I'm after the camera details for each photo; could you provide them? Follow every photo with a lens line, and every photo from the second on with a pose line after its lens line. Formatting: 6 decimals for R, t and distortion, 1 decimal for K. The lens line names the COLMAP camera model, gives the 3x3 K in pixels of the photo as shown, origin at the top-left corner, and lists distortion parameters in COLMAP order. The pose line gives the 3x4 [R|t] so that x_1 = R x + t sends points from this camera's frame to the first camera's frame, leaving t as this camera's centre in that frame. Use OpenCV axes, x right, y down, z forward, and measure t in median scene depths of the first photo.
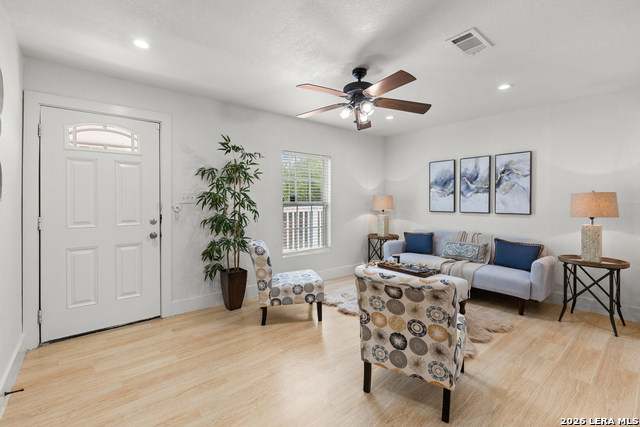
lens RADIAL K [[286.7, 0, 318.4], [0, 286.7, 209.2], [0, 0, 1]] dist [-0.000213, 0.000001]
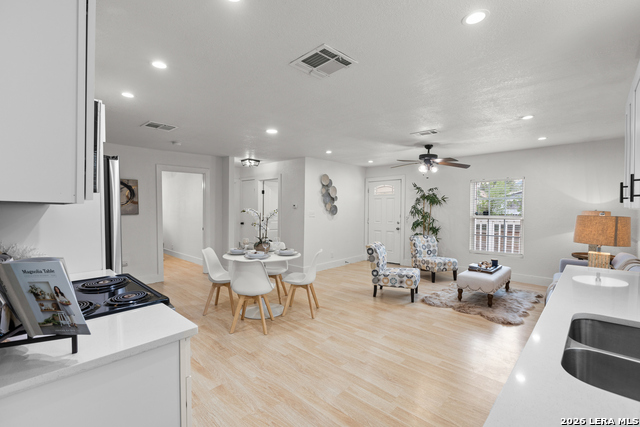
lens RADIAL K [[286.7, 0, 318.4], [0, 286.7, 209.2], [0, 0, 1]] dist [-0.000213, 0.000001]
pose [[0.136552, 0.004593, -0.990622, 1.689658], [-0.032743, 0.999464, 0.000120, -0.047023], [0.990092, 0.032420, 0.136629, 0.035749]]
